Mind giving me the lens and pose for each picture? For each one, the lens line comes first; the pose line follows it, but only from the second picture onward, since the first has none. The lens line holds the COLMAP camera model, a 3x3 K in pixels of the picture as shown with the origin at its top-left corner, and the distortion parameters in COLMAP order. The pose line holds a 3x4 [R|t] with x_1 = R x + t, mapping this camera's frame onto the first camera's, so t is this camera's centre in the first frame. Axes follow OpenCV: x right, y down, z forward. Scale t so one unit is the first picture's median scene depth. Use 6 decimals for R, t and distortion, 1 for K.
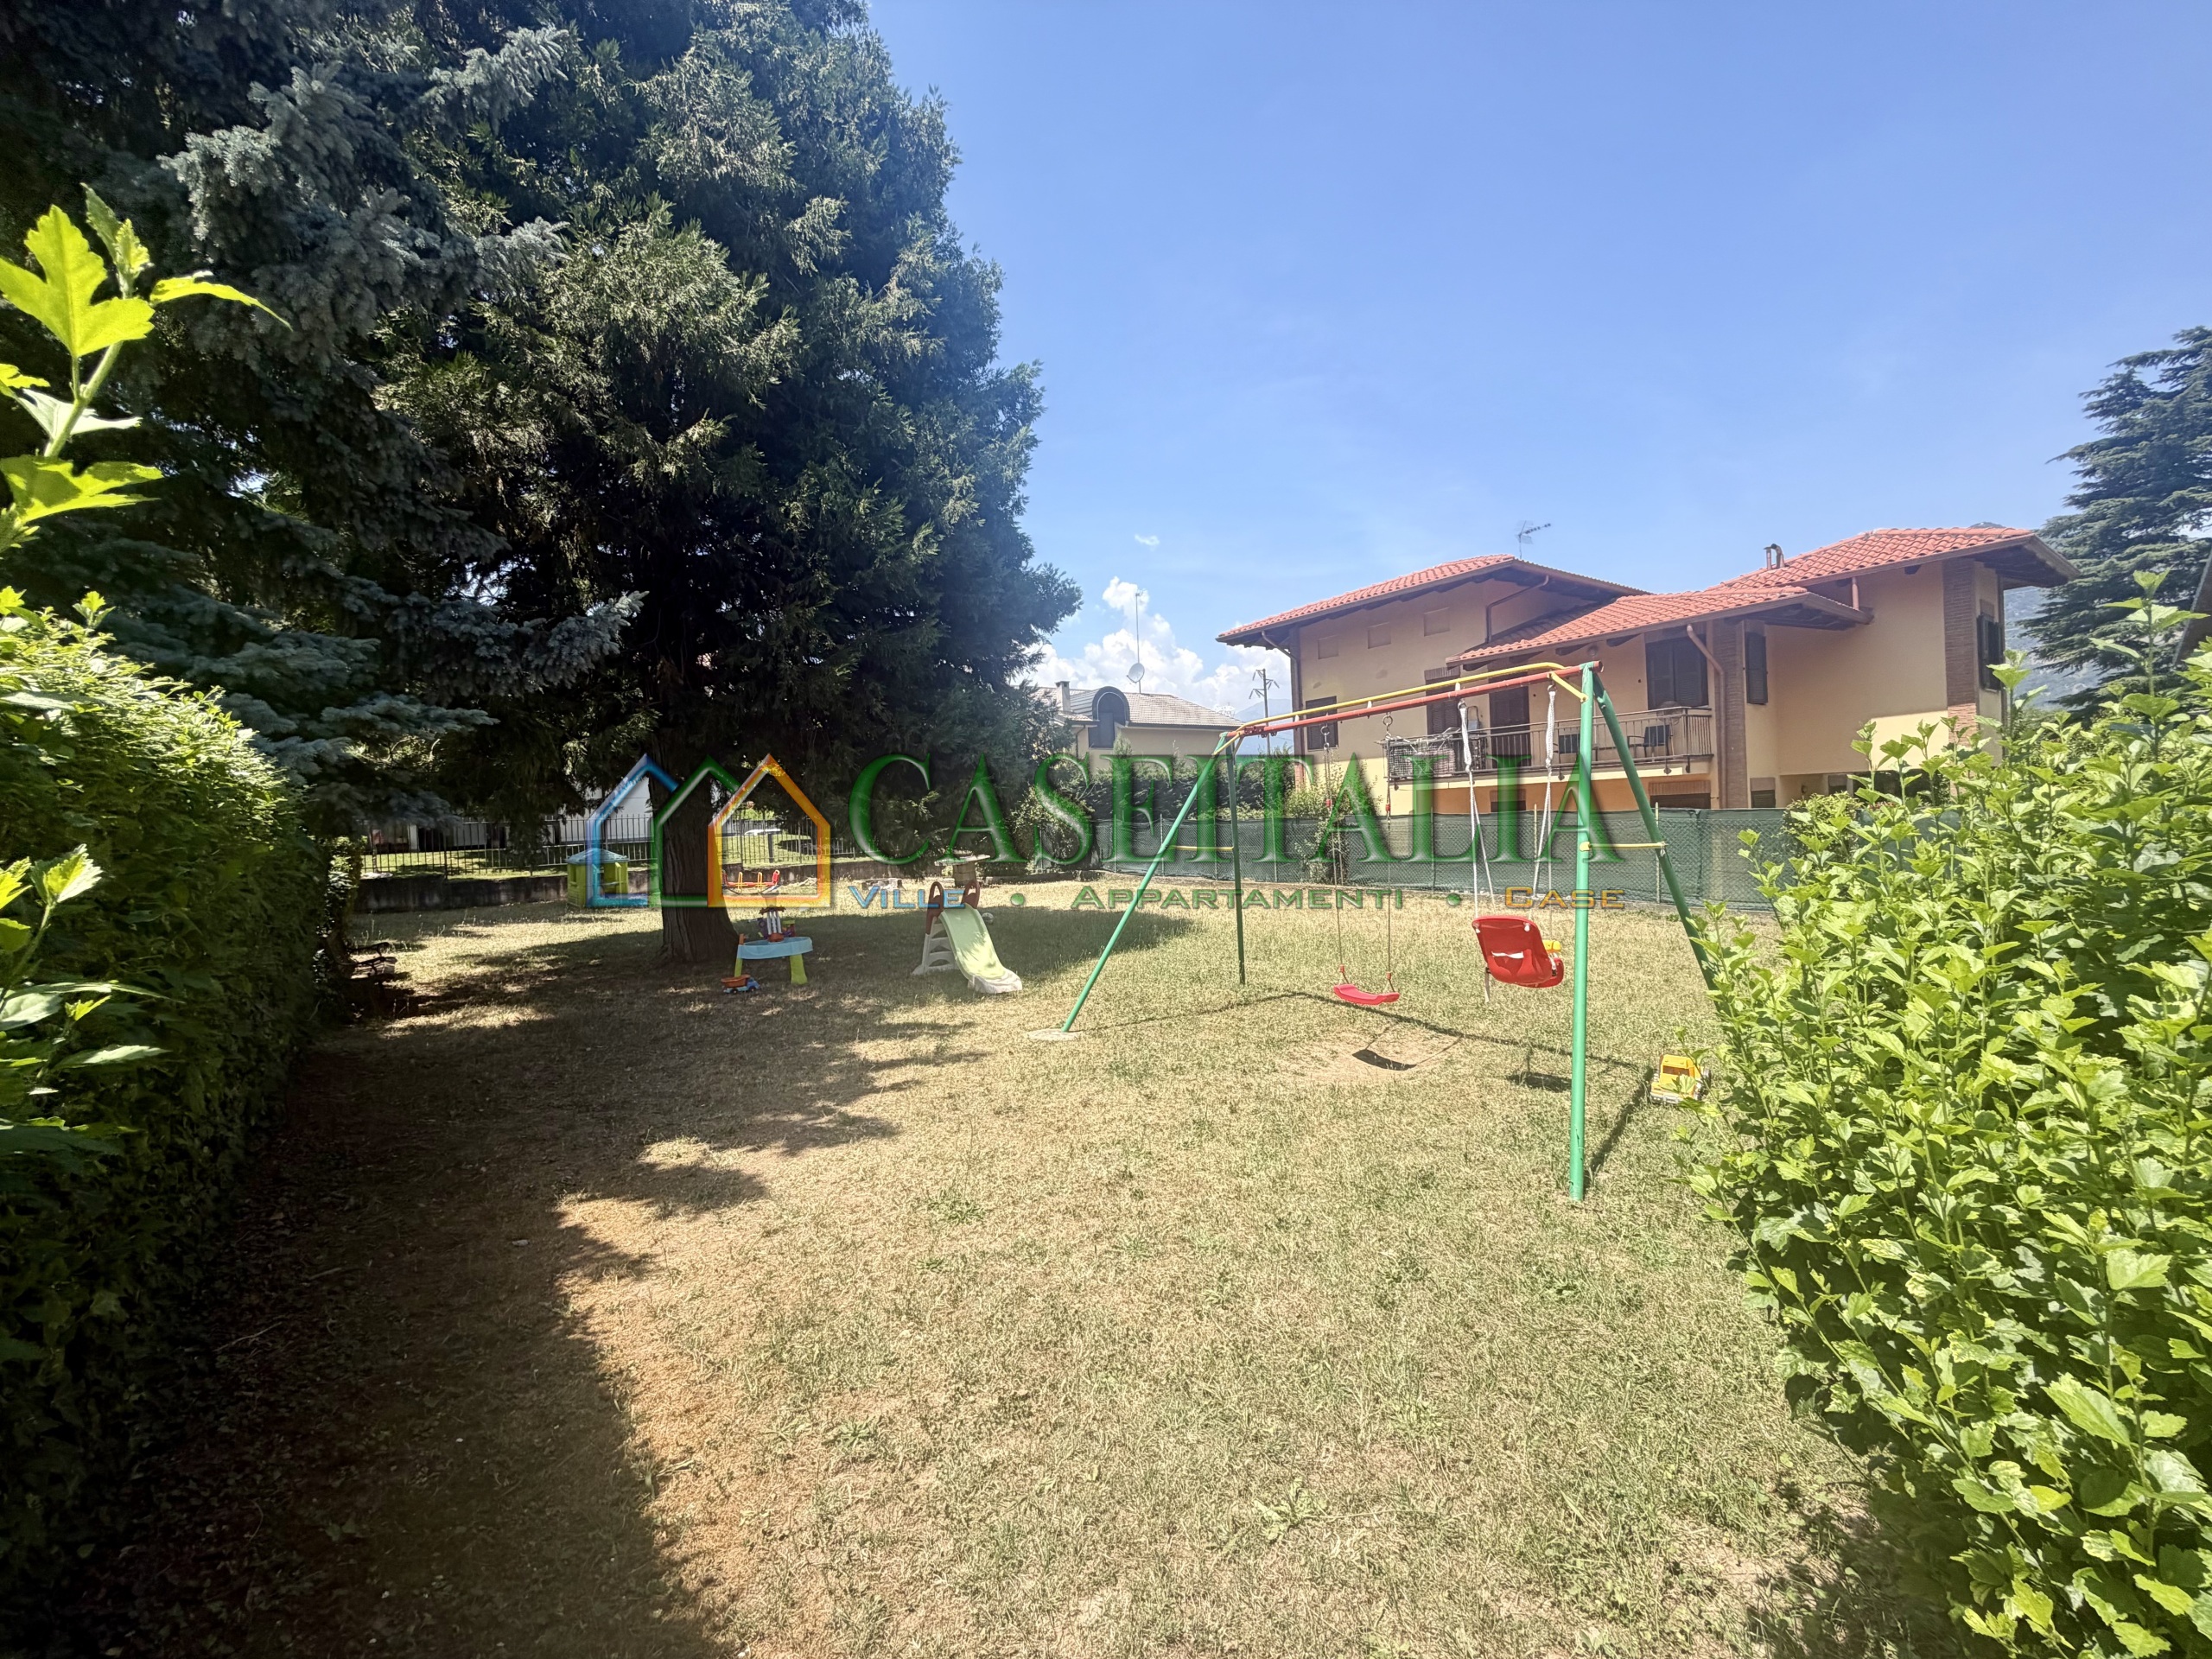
lens RADIAL K [[883.8, 0, 1097.7], [0, 883.8, 827.1], [0, 0, 1]] dist [0.000045, 0.000170]
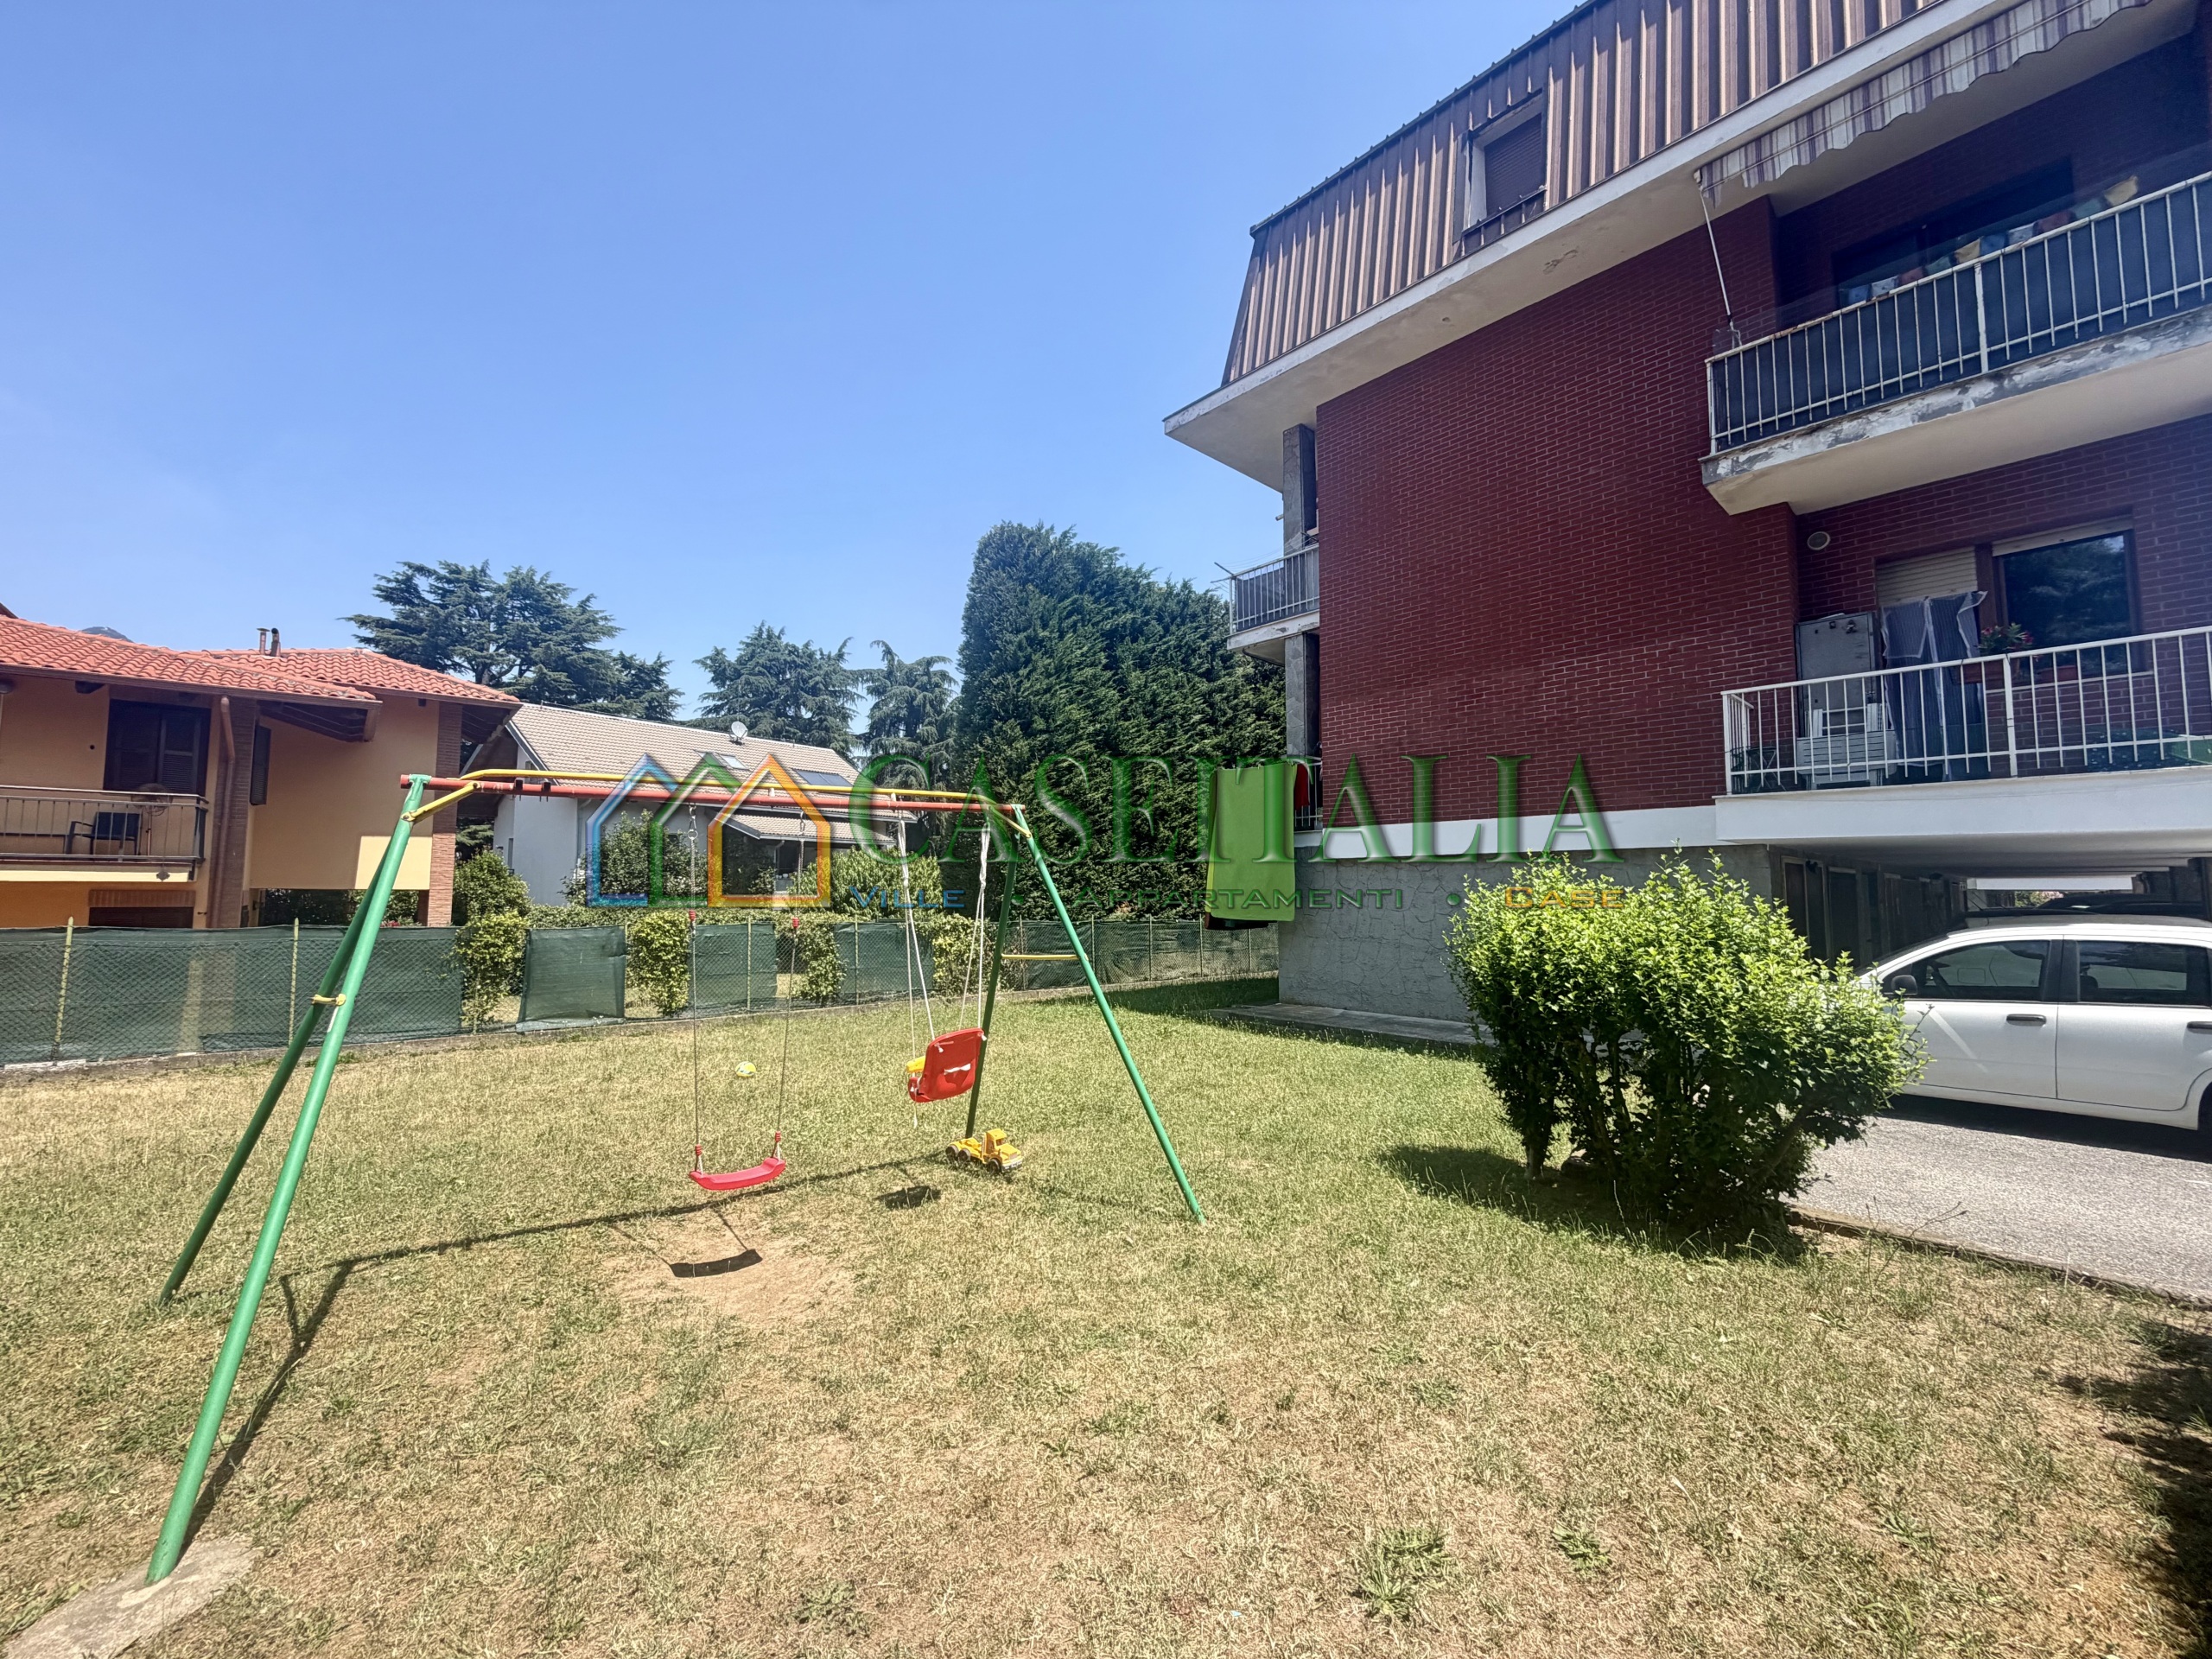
lens RADIAL K [[883.8, 0, 1097.7], [0, 883.8, 827.1], [0, 0, 1]] dist [0.000045, 0.000170]
pose [[-0.093090, 0.119607, 0.988447, -0.172825], [0.014991, 0.992814, -0.118724, -0.003156], [-0.995545, 0.003766, -0.094214, 0.265054]]
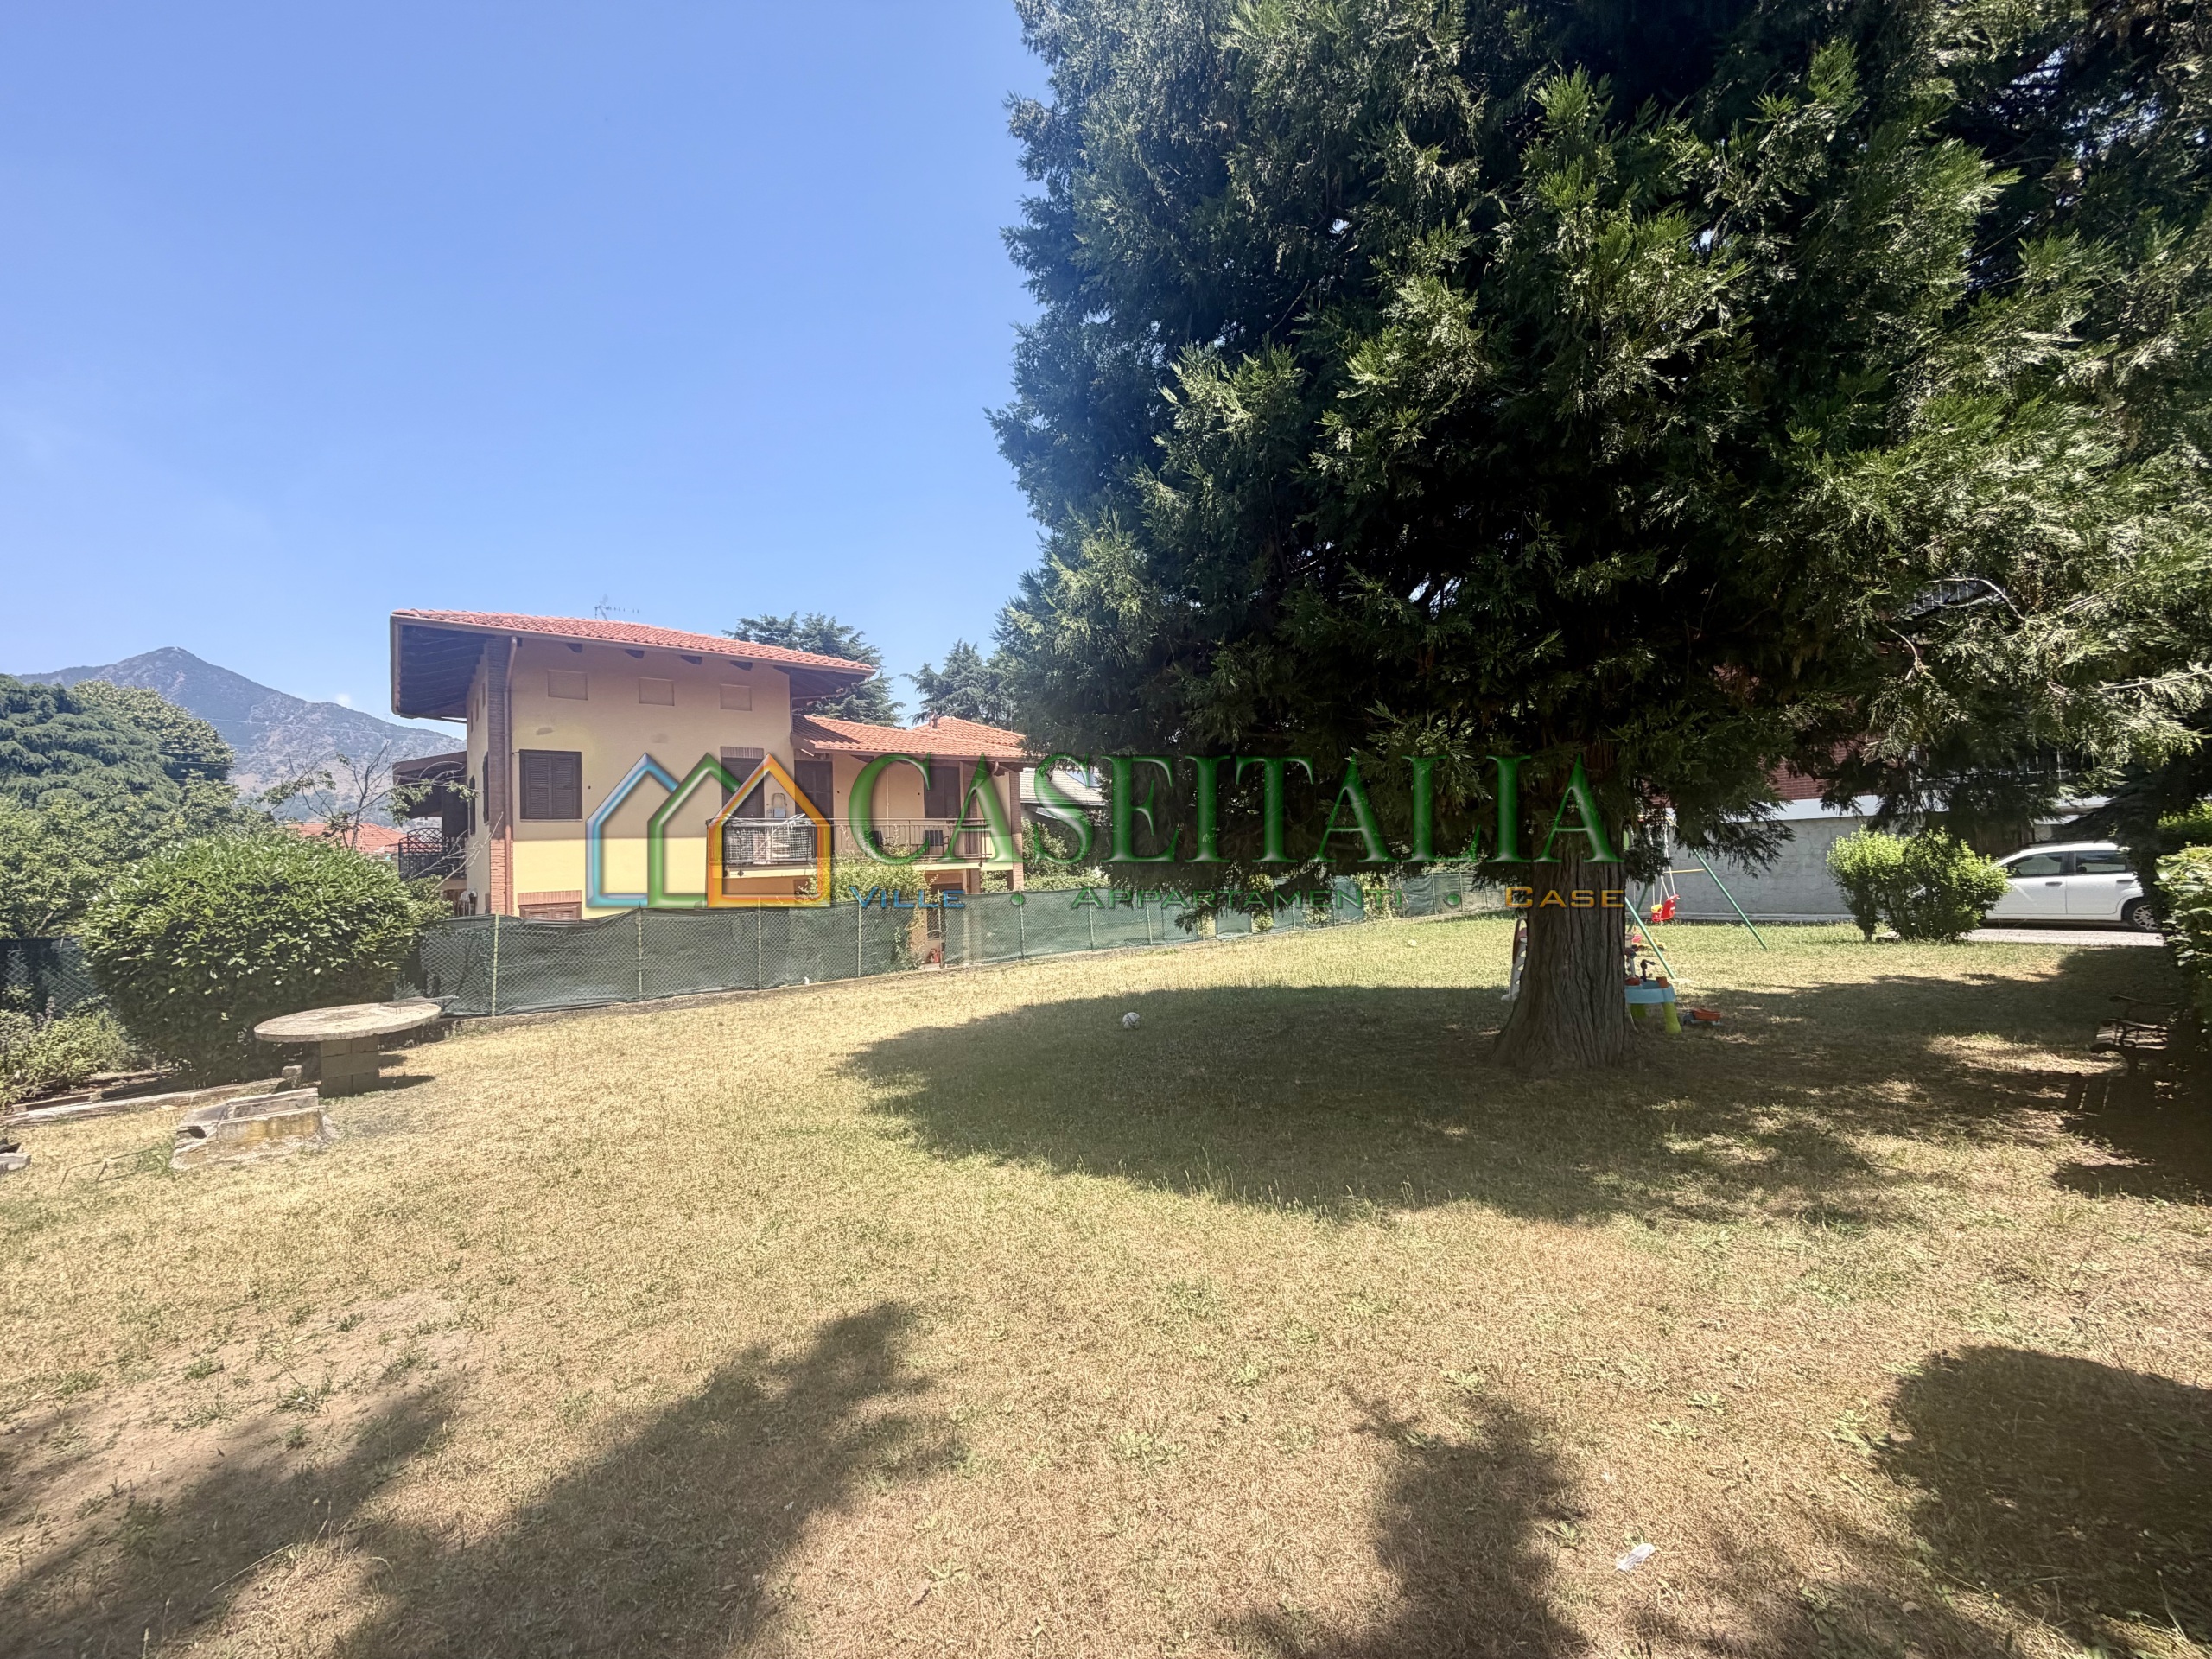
lens RADIAL K [[883.8, 0, 1097.7], [0, 883.8, 827.1], [0, 0, 1]] dist [0.000045, 0.000170]
pose [[-0.048139, 0.087425, 0.995007, -0.634076], [0.056336, 0.994814, -0.084682, 0.001346], [-0.997251, 0.051978, -0.052814, 0.797947]]
